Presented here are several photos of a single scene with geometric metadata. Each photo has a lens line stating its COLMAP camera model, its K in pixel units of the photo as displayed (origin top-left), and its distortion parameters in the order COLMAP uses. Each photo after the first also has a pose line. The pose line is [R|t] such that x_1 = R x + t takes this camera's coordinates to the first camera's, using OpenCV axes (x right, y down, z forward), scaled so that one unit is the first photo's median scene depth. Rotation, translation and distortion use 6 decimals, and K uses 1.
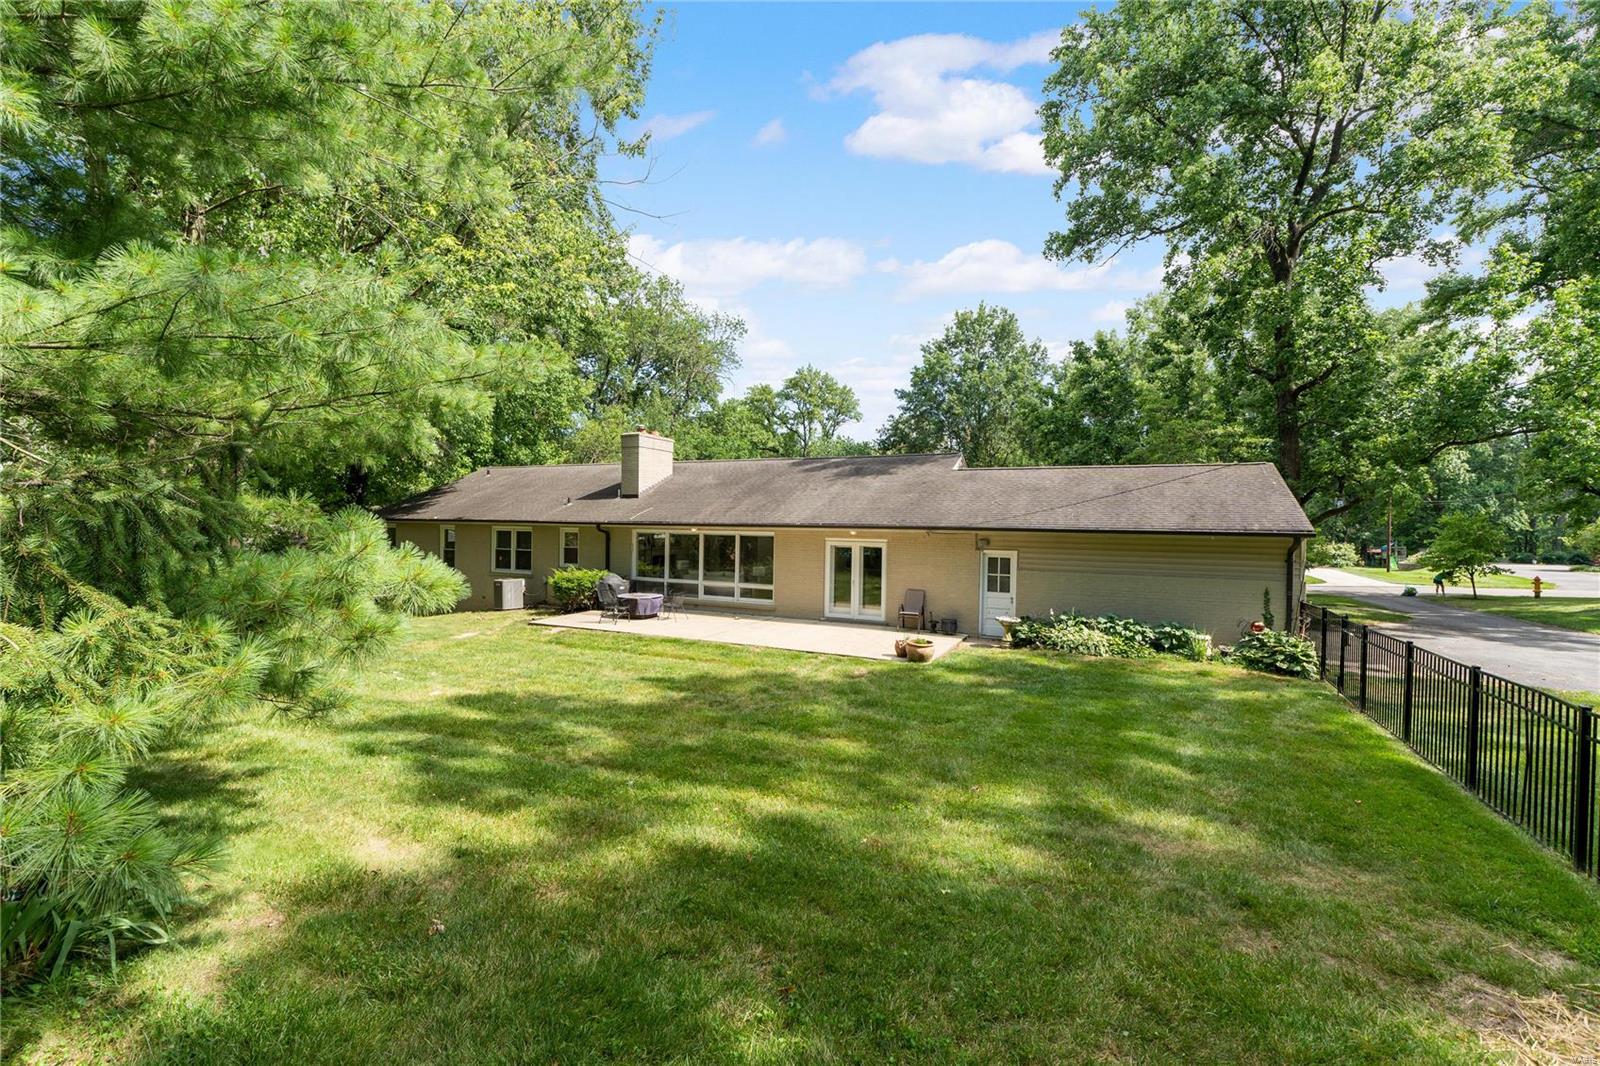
lens RADIAL K [[666.3, 0, 795.6], [0, 666.3, 527.6], [0, 0, 1]] dist [-0.001827, -0.000156]
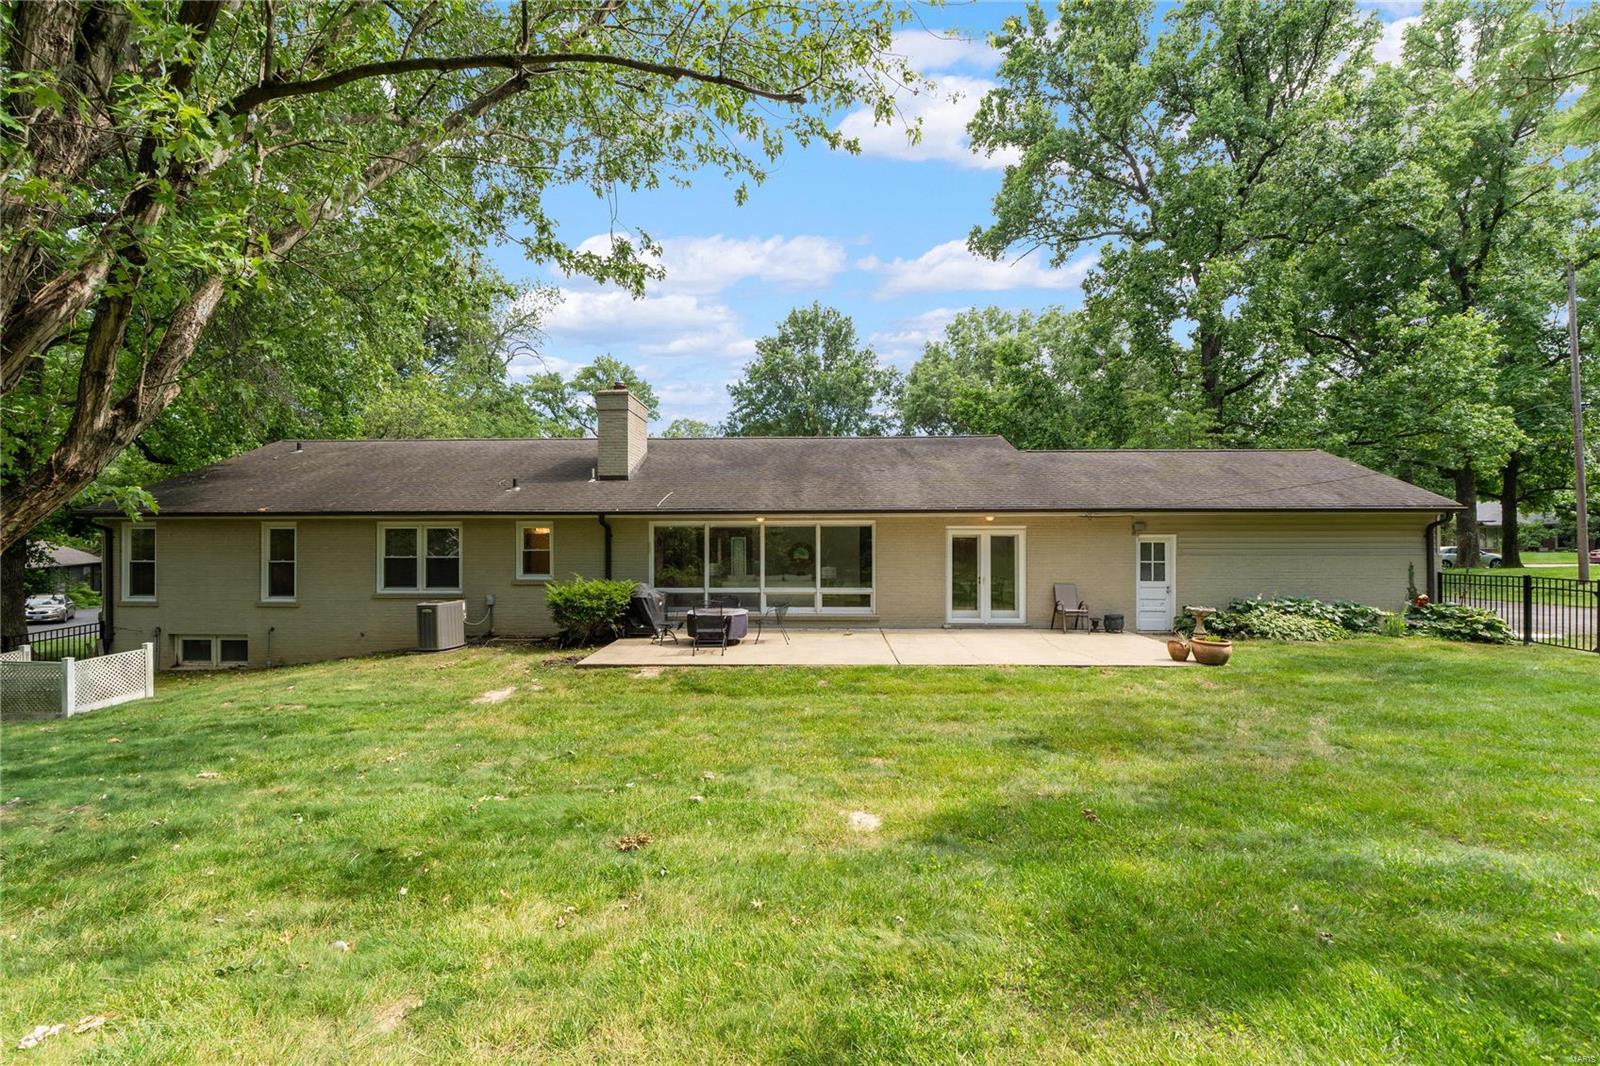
lens RADIAL K [[666.3, 0, 802.5], [0, 666.3, 541.8], [0, 0, 1]] dist [-0.001827, -0.000156]
pose [[0.916173, -0.020228, 0.400271, -0.407240], [0.018808, 0.999795, 0.007477, 0.023705], [-0.400341, 0.000678, 0.916366, 0.306679]]
